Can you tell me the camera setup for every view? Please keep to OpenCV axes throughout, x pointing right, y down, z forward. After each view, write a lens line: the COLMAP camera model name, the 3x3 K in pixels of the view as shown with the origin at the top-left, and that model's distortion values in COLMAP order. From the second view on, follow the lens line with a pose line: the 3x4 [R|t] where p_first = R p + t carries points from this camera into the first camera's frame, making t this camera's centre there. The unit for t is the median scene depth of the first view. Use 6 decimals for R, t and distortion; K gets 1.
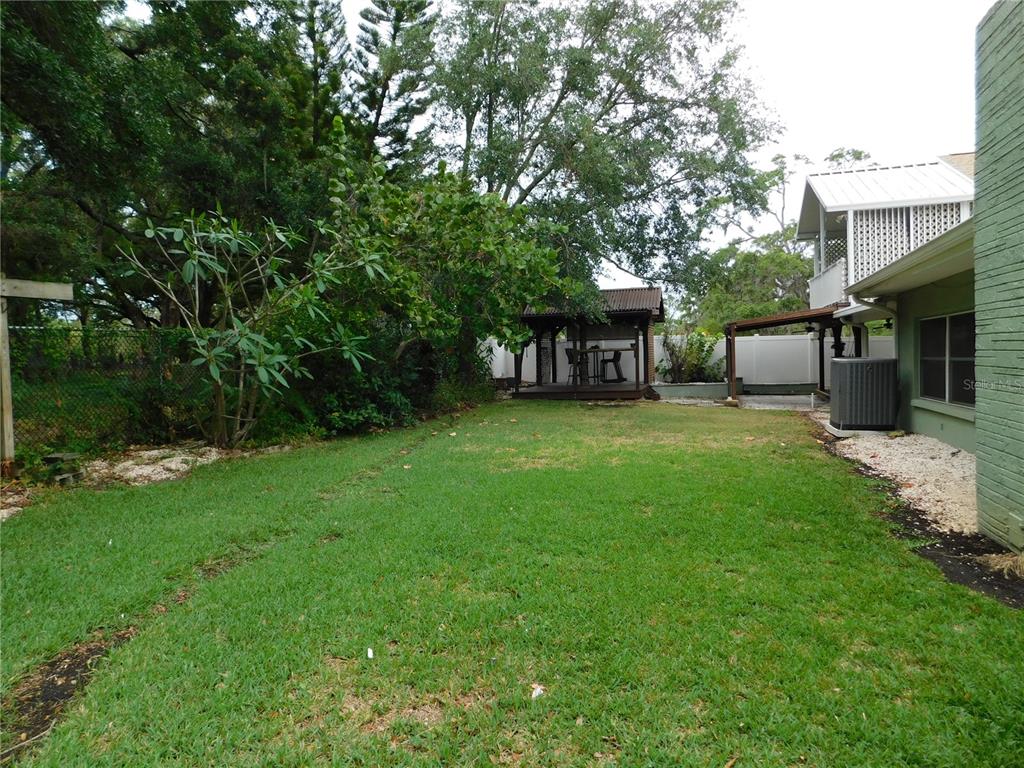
lens RADIAL K [[674.9, 0, 513.5], [0, 674.9, 381.8], [0, 0, 1]] dist [-0.064969, 0.052169]
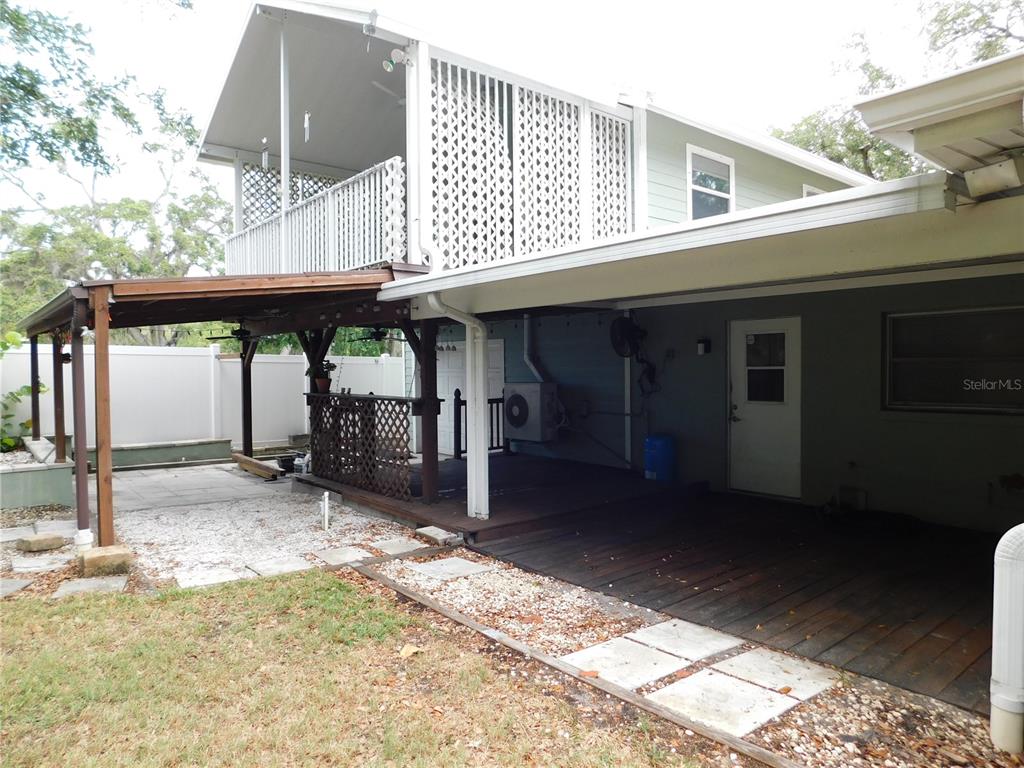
lens RADIAL K [[674.9, 0, 512.8], [0, 674.9, 384.0], [0, 0, 1]] dist [-0.064969, 0.052169]
pose [[0.554021, 0.009709, 0.832446, 0.139172], [0.018256, 0.999550, -0.023808, -0.025498], [-0.832303, 0.028387, 0.553594, 0.519962]]
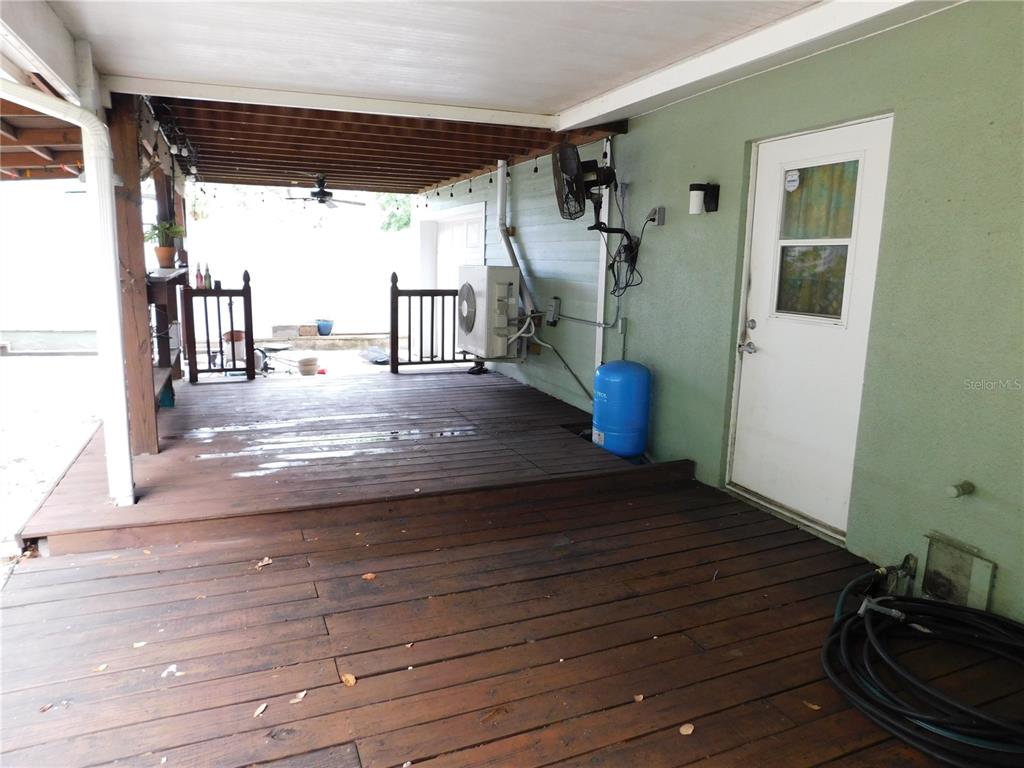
lens RADIAL K [[674.9, 0, 519.9], [0, 674.9, 374.1], [0, 0, 1]] dist [-0.064969, 0.052169]
pose [[0.776944, -0.050048, 0.627578, 0.346693], [-0.030655, 0.992645, 0.117112, -0.024998], [-0.628823, -0.110228, 0.769695, 0.521699]]
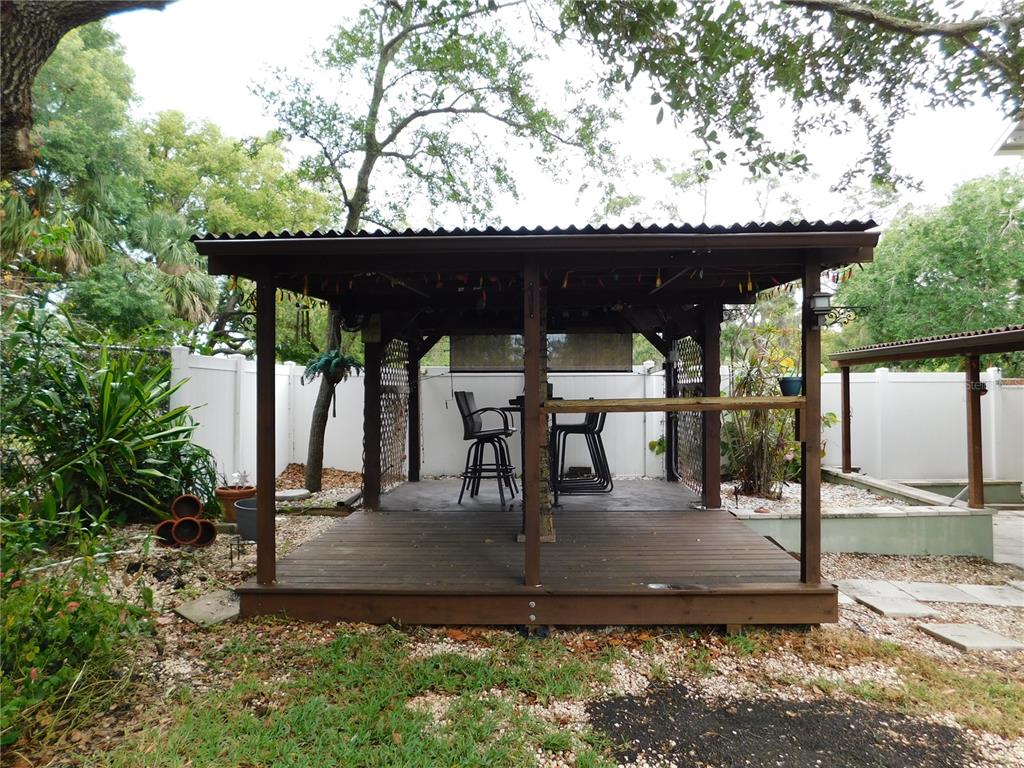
lens RADIAL K [[674.9, 0, 514.0], [0, 674.9, 382.2], [0, 0, 1]] dist [-0.064969, 0.052169]
pose [[0.970620, 0.025340, 0.239281, 0.025746], [-0.010588, 0.997974, -0.062733, -0.032758], [-0.240386, 0.058357, 0.968922, 0.653211]]
